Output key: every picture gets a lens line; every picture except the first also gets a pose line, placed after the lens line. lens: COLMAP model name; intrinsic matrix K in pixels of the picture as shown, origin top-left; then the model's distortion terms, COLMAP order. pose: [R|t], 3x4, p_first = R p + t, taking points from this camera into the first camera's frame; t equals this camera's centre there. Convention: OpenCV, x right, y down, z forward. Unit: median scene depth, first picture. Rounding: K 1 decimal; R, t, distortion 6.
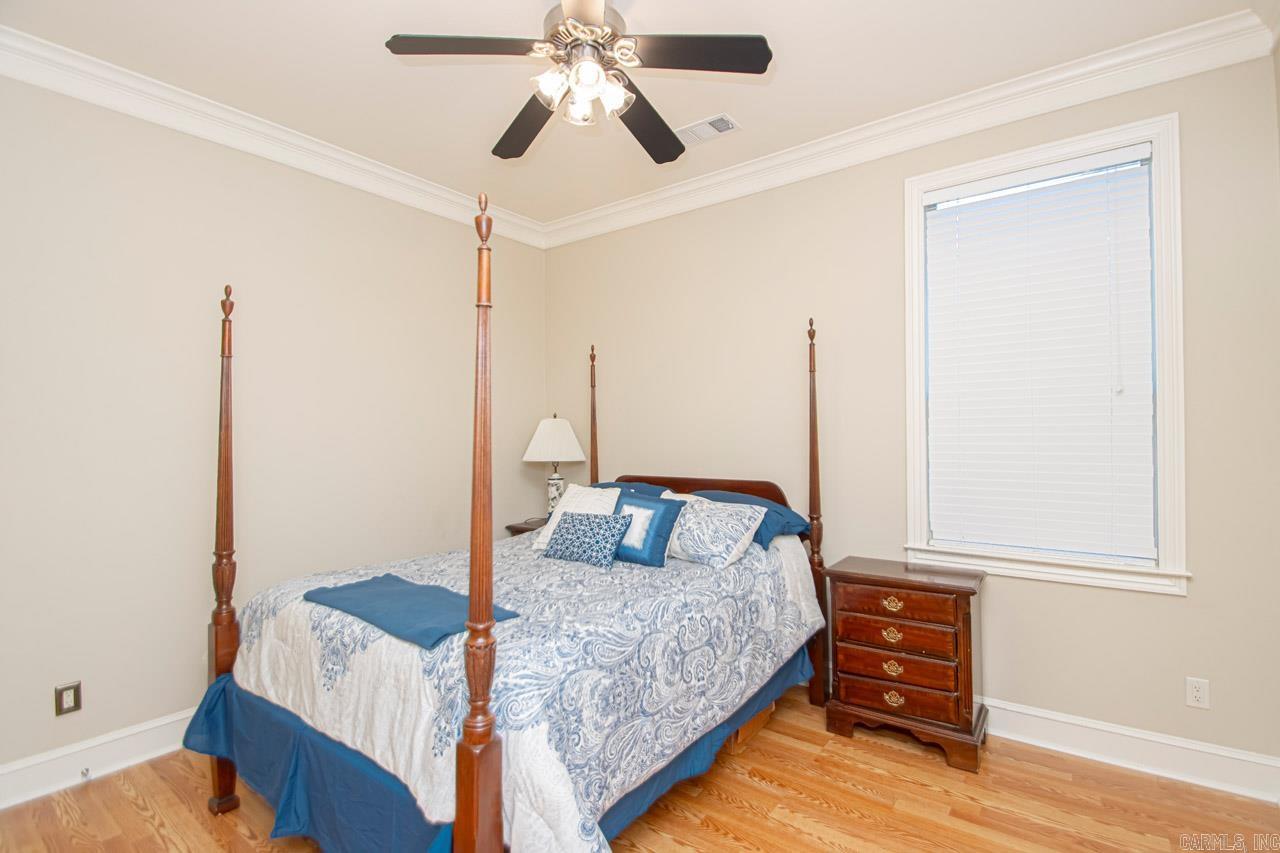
lens RADIAL K [[612.4, 0, 671.6], [0, 612.4, 427.6], [0, 0, 1]] dist [-0.000310, -0.000166]
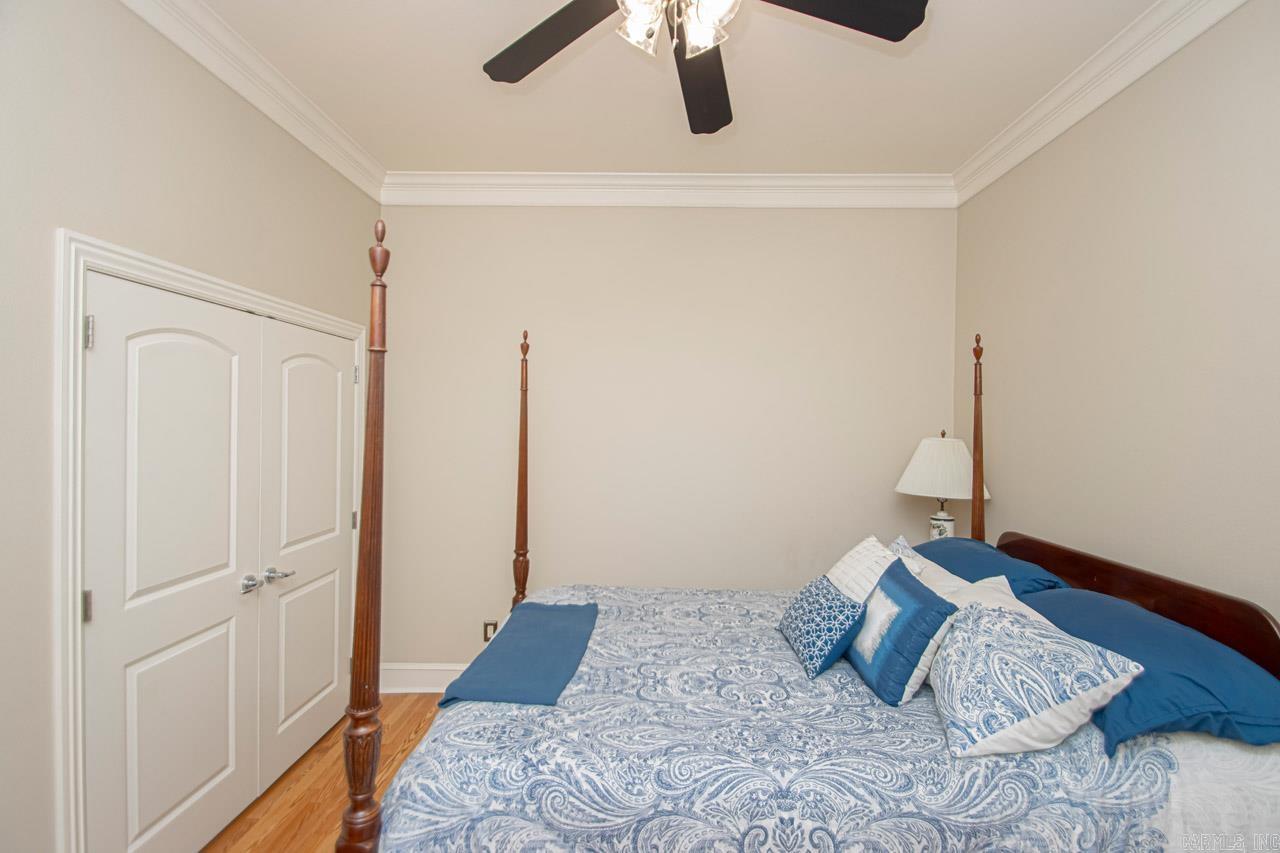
lens RADIAL K [[609.8, 0, 640.0], [0, 609.8, 426.5], [0, 0, 1]] dist [0.017308, -0.020925]
pose [[0.553811, 0.021907, -0.832354, 0.423929], [-0.010315, 0.999758, 0.019450, -0.073587], [0.832579, -0.002186, 0.553903, 0.551664]]
